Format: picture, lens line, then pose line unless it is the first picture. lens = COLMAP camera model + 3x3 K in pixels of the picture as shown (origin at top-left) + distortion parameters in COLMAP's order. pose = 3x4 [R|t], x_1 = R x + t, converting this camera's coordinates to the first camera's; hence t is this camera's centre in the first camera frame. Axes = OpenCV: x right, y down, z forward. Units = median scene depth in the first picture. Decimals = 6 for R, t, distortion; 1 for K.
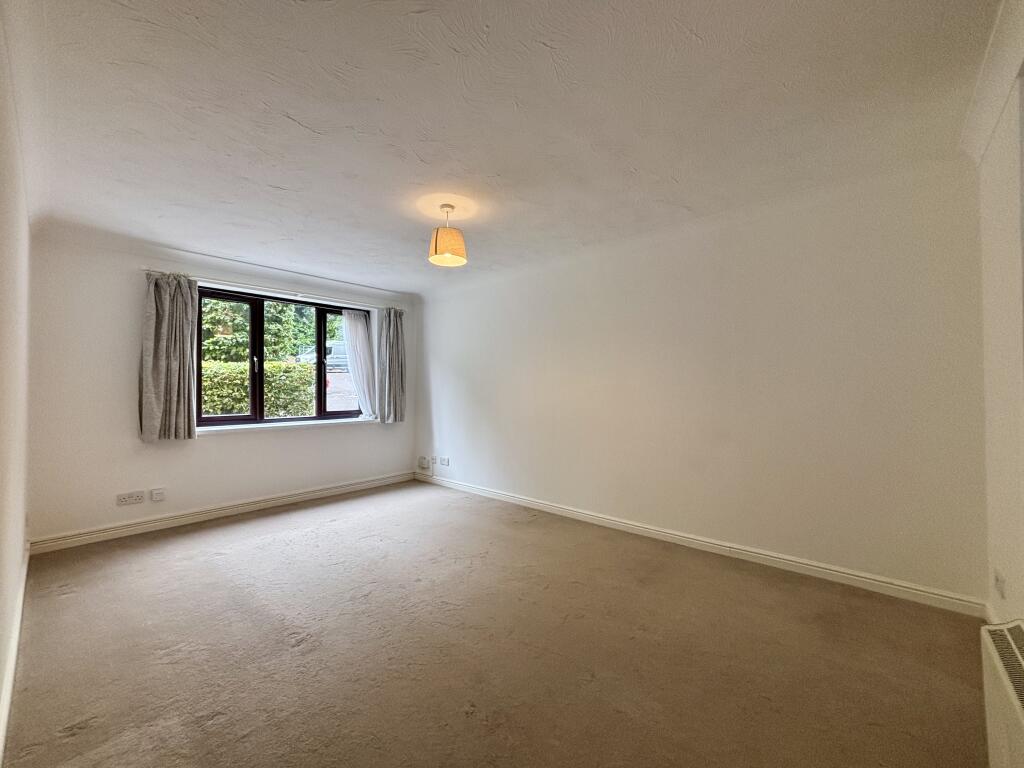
lens RADIAL K [[412.8, 0, 512.0], [0, 412.8, 384.0], [0, 0, 1]] dist [-0.002629, -0.000126]
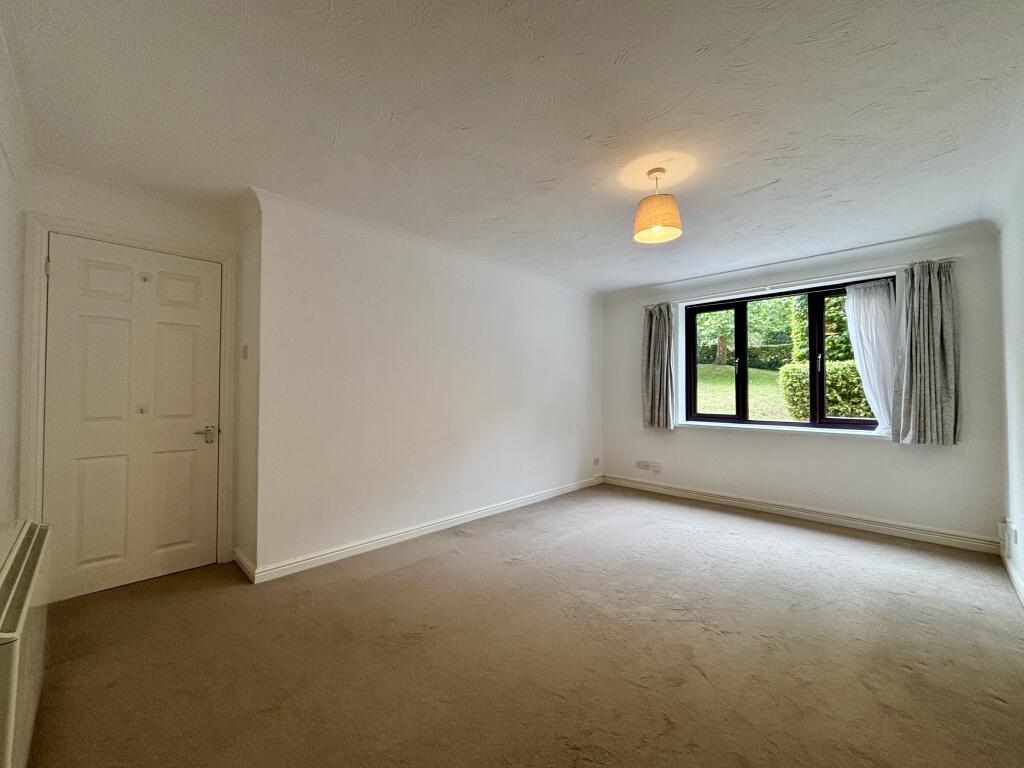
lens RADIAL K [[412.8, 0, 512.0], [0, 412.8, 384.0], [0, 0, 1]] dist [-0.002629, -0.000126]
pose [[-0.056098, -0.010053, -0.998375, 0.431358], [0.009600, 0.999898, -0.010608, 0.002739], [0.998379, -0.010179, -0.055996, 0.472673]]
